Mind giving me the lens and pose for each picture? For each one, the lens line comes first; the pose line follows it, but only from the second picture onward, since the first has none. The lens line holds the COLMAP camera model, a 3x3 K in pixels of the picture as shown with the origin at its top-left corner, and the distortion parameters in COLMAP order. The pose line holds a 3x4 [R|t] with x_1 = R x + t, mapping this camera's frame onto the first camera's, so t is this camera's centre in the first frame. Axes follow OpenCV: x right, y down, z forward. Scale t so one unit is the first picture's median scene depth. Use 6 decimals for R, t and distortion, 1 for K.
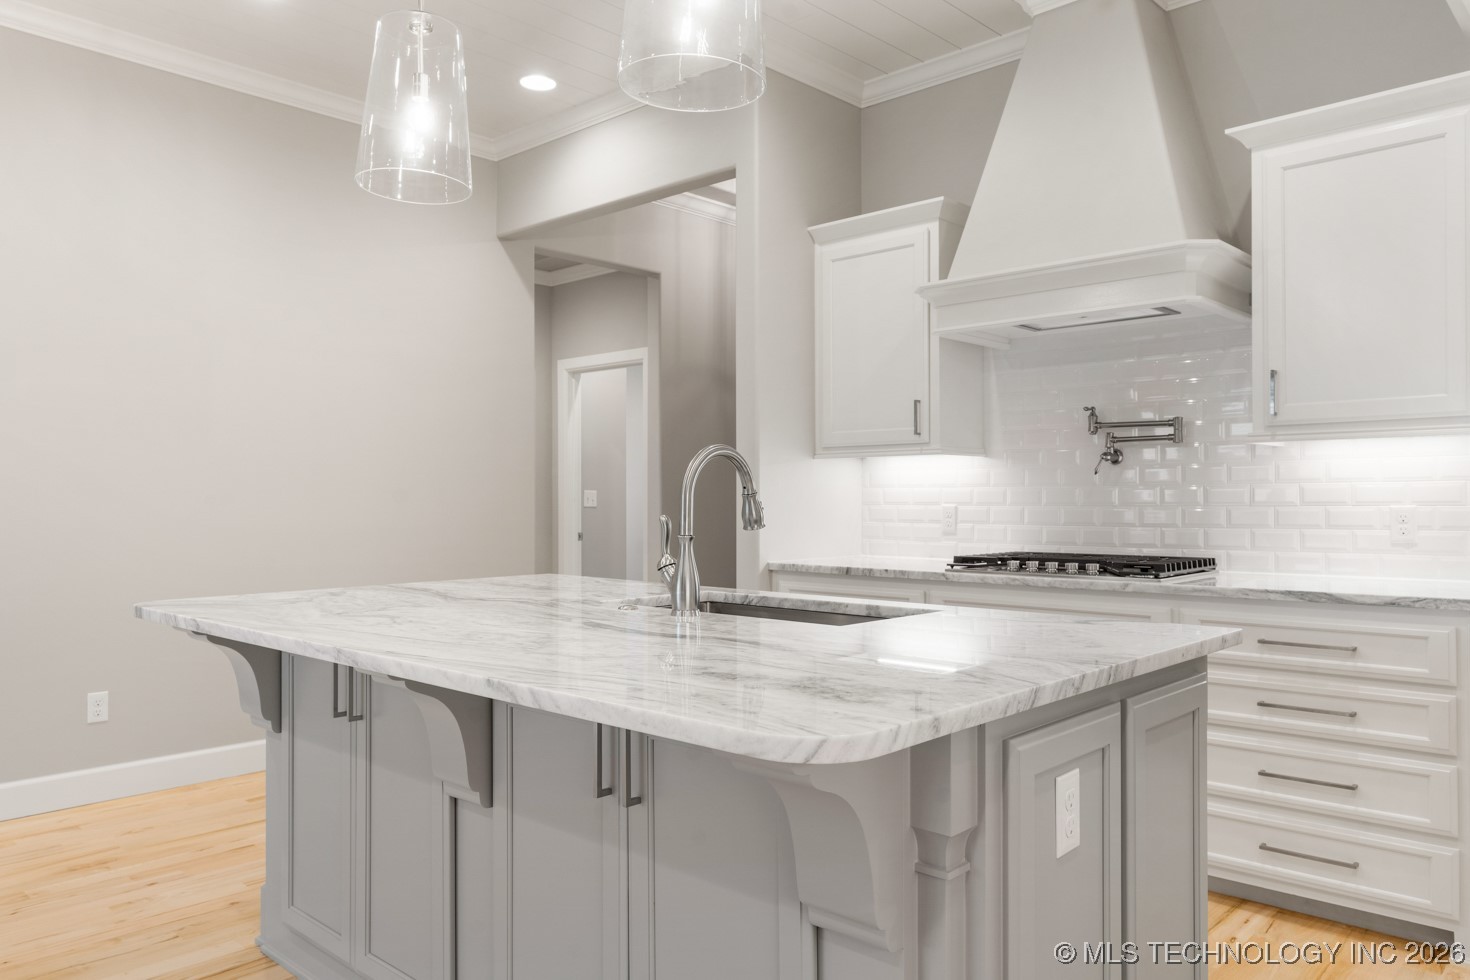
lens RADIAL K [[1035.1, 0, 735.0], [0, 1035.1, 490.0], [0, 0, 1]] dist [0.013466, 0.002163]
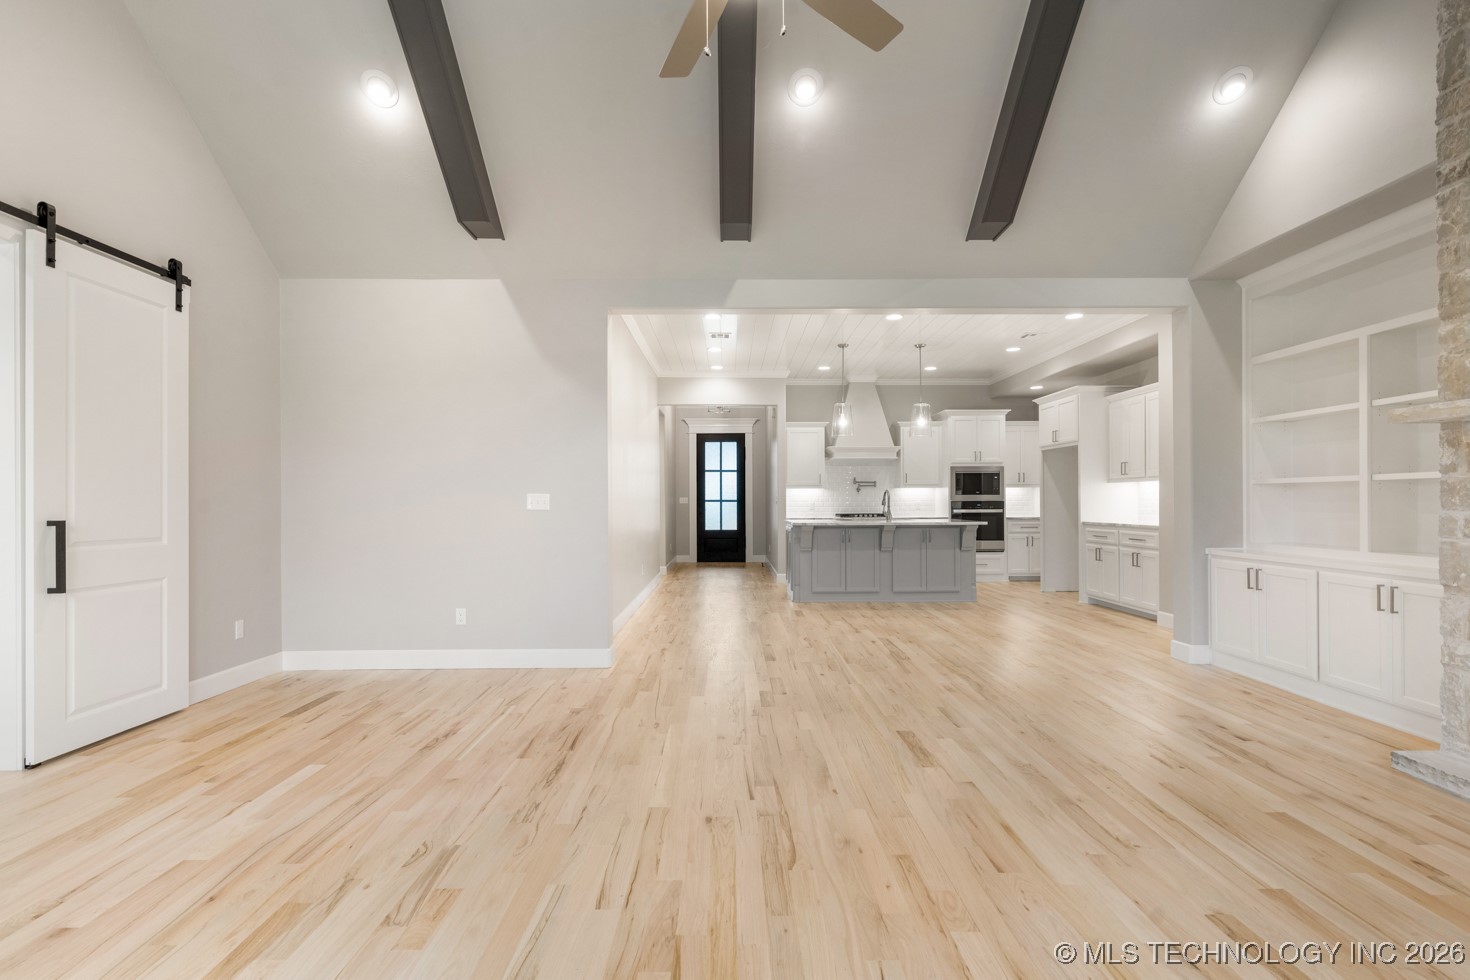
lens RADIAL K [[719.3, 0, 734.3], [0, 719.3, 499.7], [0, 0, 1]] dist [0.002279, 0.000452]
pose [[0.724293, 0.000076, 0.689493, -1.982612], [-0.002774, 0.999992, 0.002804, -0.000073], [-0.689487, -0.003943, 0.724287, -0.732108]]
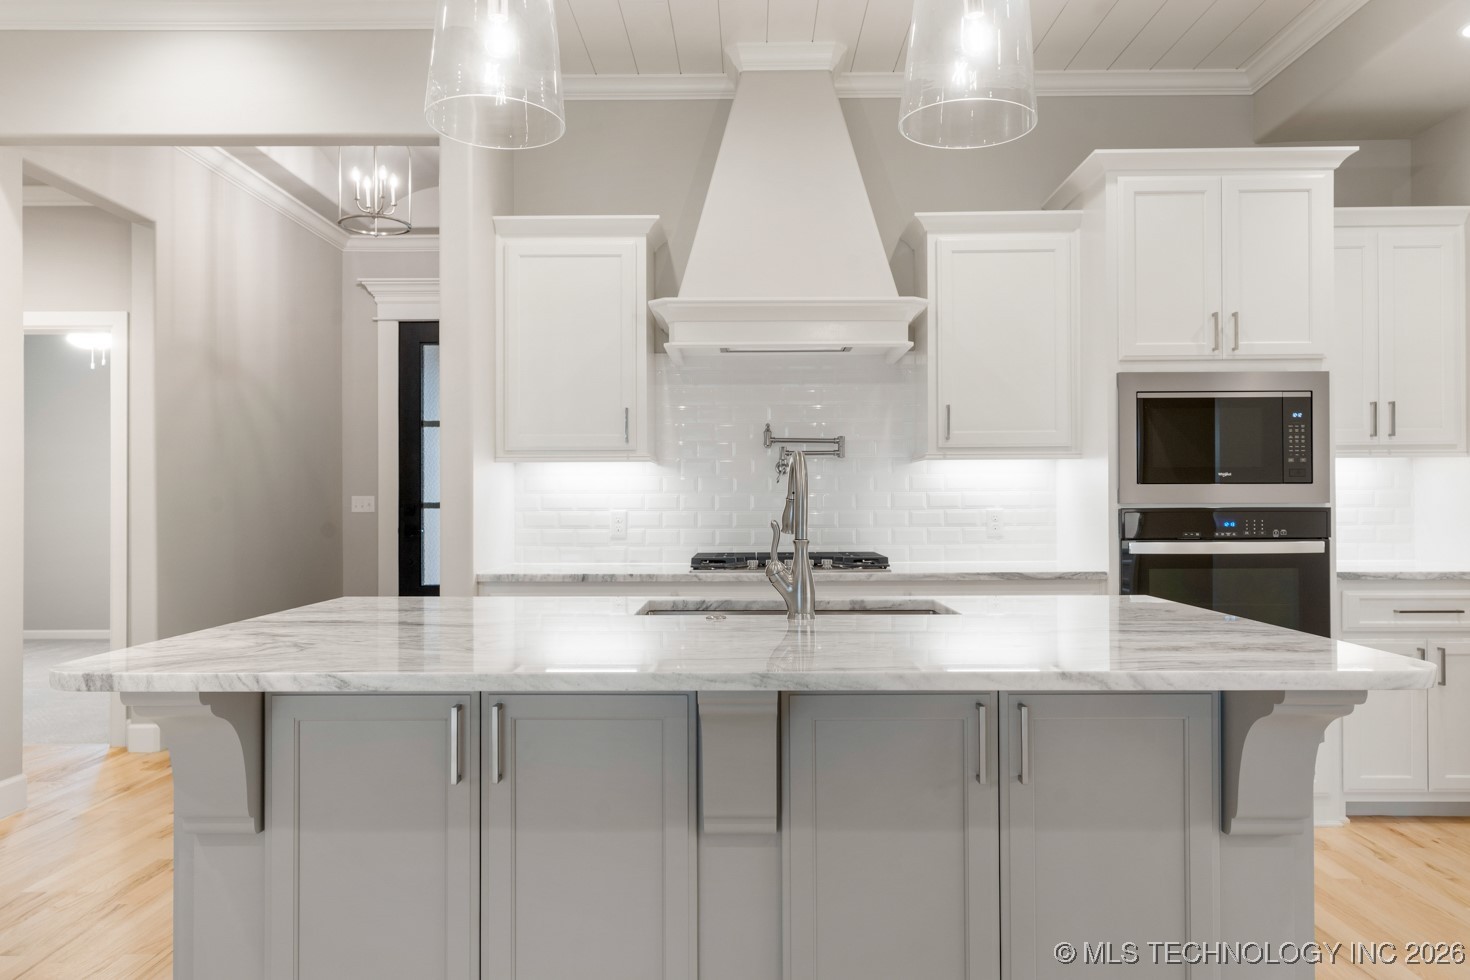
lens RADIAL K [[1054.9, 0, 731.7], [0, 1054.9, 497.2], [0, 0, 1]] dist [0.004772, 0.001306]
pose [[0.741963, 0.003325, 0.670432, -0.474965], [-0.003362, 0.999994, -0.001239, 0.002320], [-0.670432, -0.001335, 0.741970, 0.167464]]
